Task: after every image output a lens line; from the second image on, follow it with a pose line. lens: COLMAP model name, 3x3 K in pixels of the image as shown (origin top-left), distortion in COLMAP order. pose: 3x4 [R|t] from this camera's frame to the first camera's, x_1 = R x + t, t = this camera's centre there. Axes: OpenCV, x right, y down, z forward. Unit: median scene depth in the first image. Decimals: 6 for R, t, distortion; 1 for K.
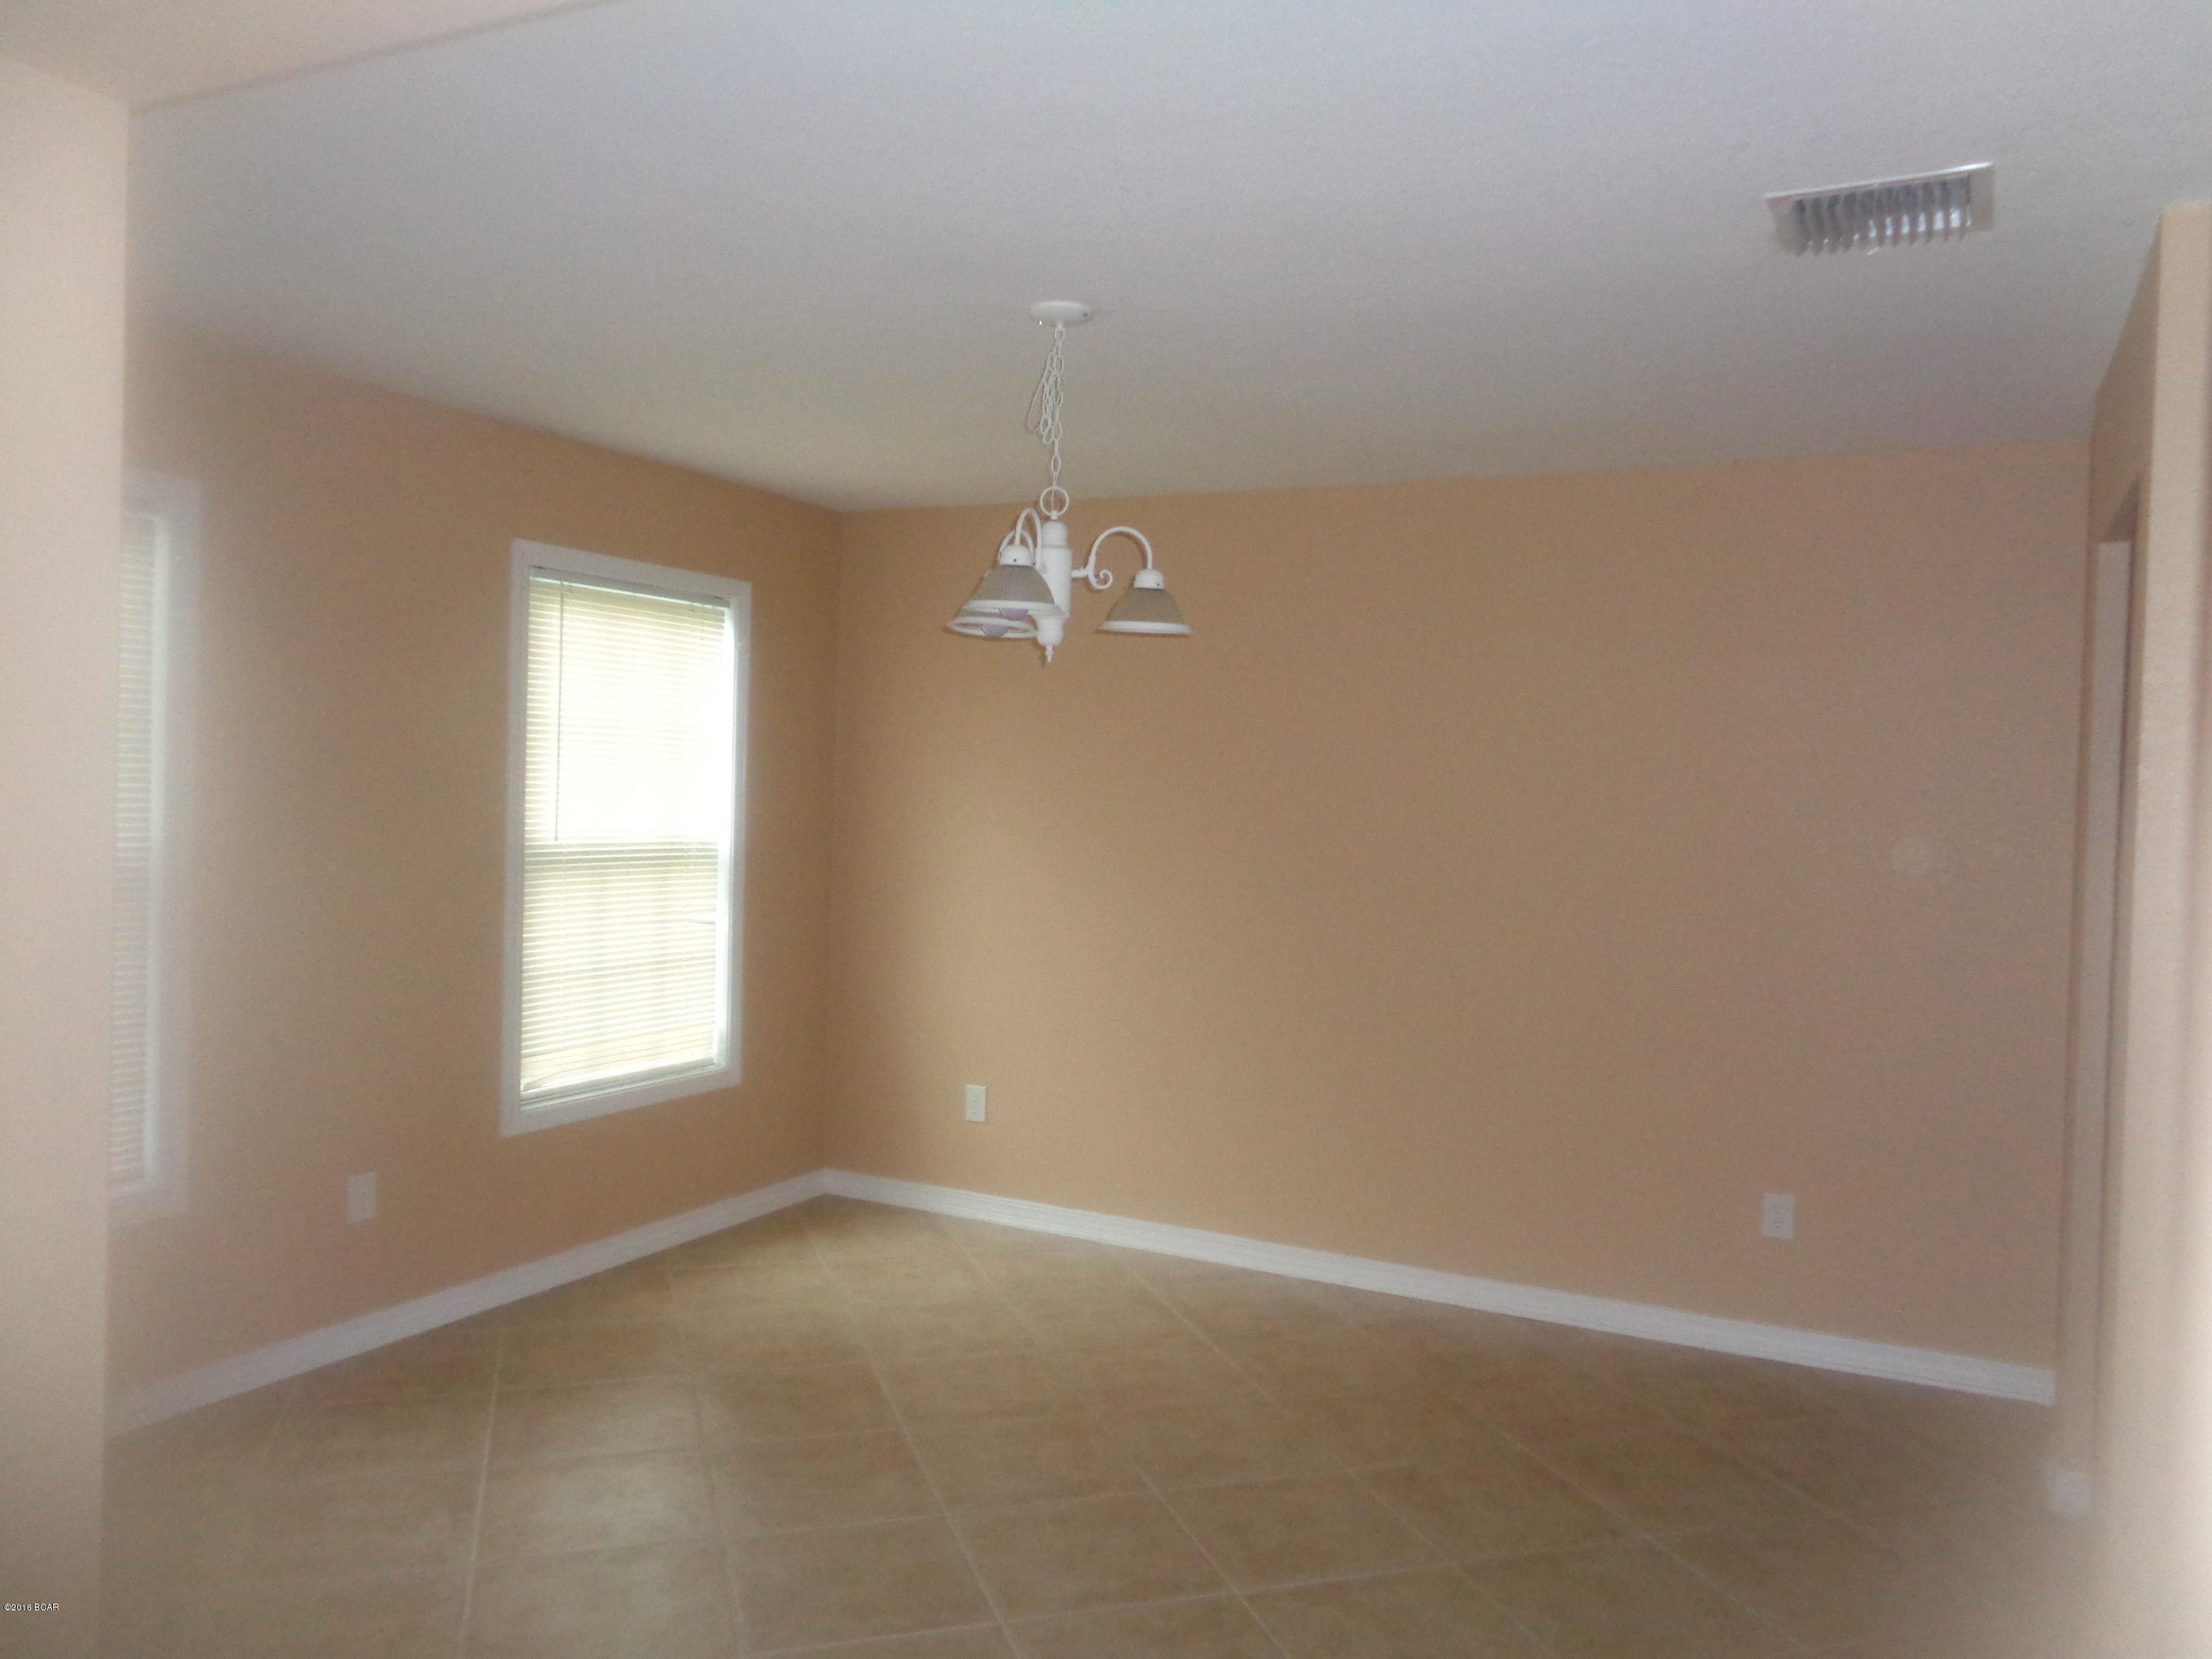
lens RADIAL K [[1657.4, 0, 1106.3], [0, 1657.4, 829.1], [0, 0, 1]] dist [0.004767, 0.001090]
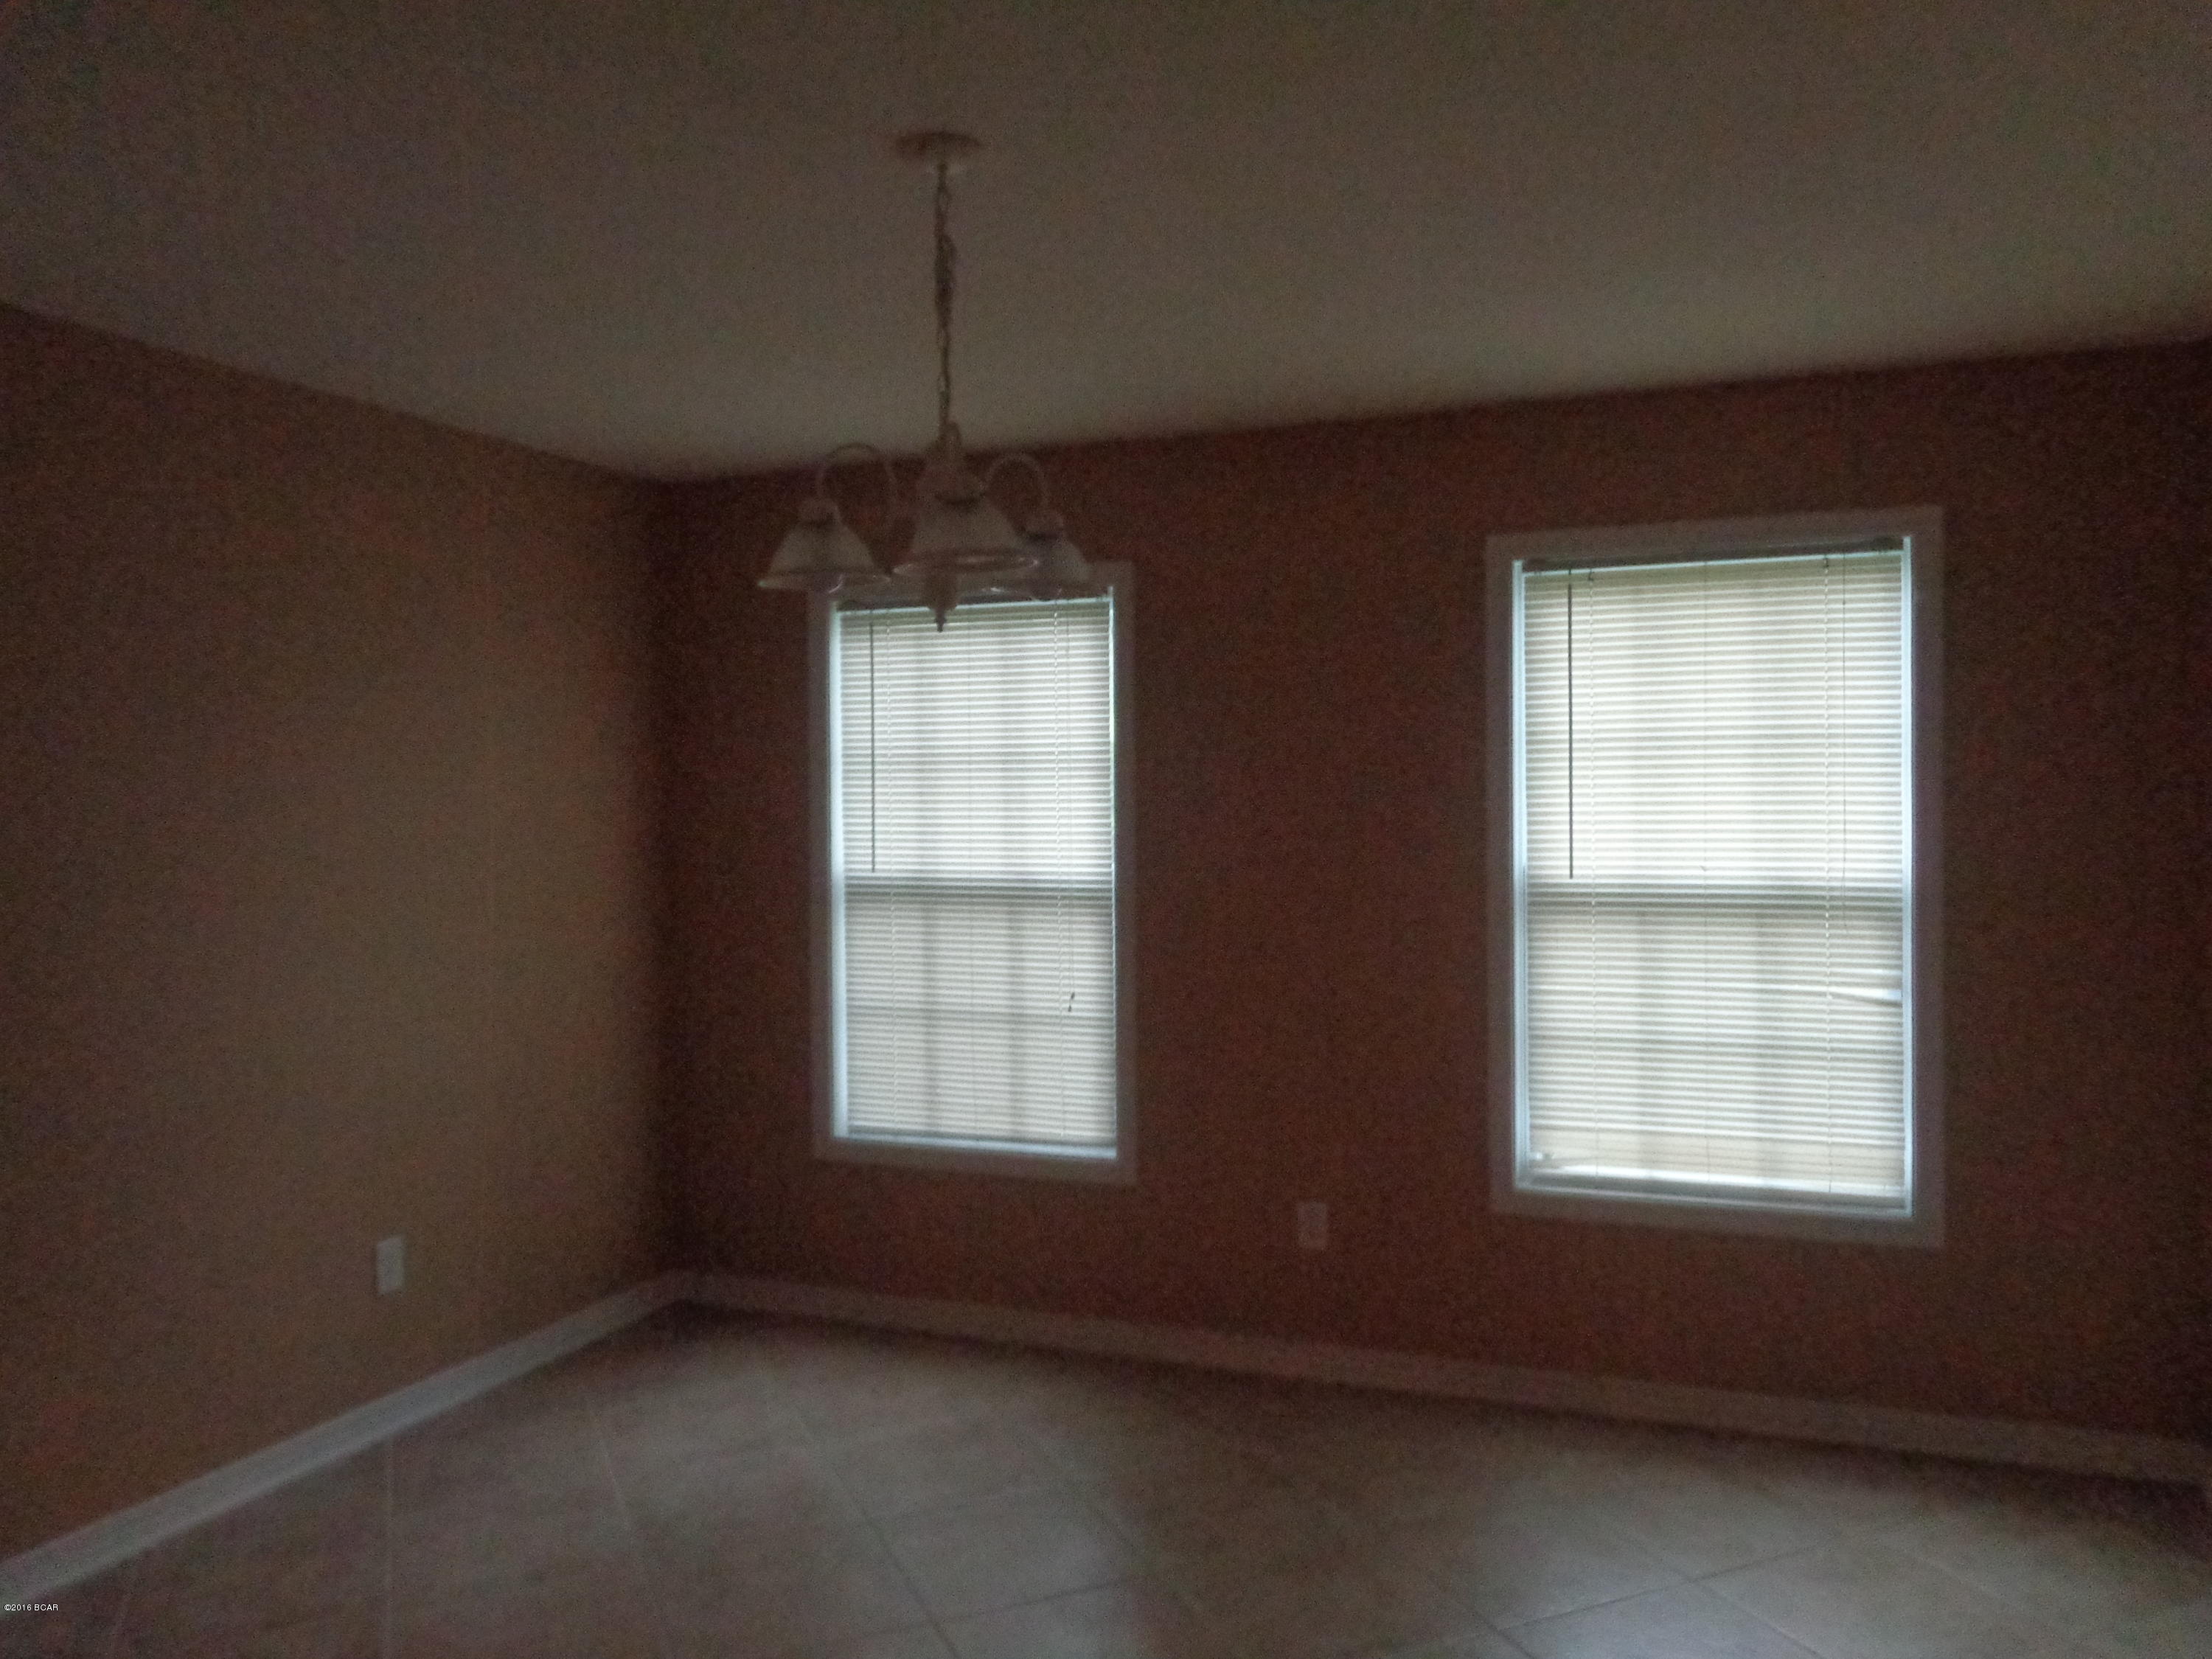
lens RADIAL K [[1418.4, 0, 1106.3], [0, 1418.4, 826.6], [0, 0, 1]] dist [0.000665, 0.000236]
pose [[0.159621, -0.006633, -0.987156, 0.340584], [-0.012680, 0.999881, -0.008769, -0.010235], [0.987097, 0.013917, 0.159518, 0.654507]]
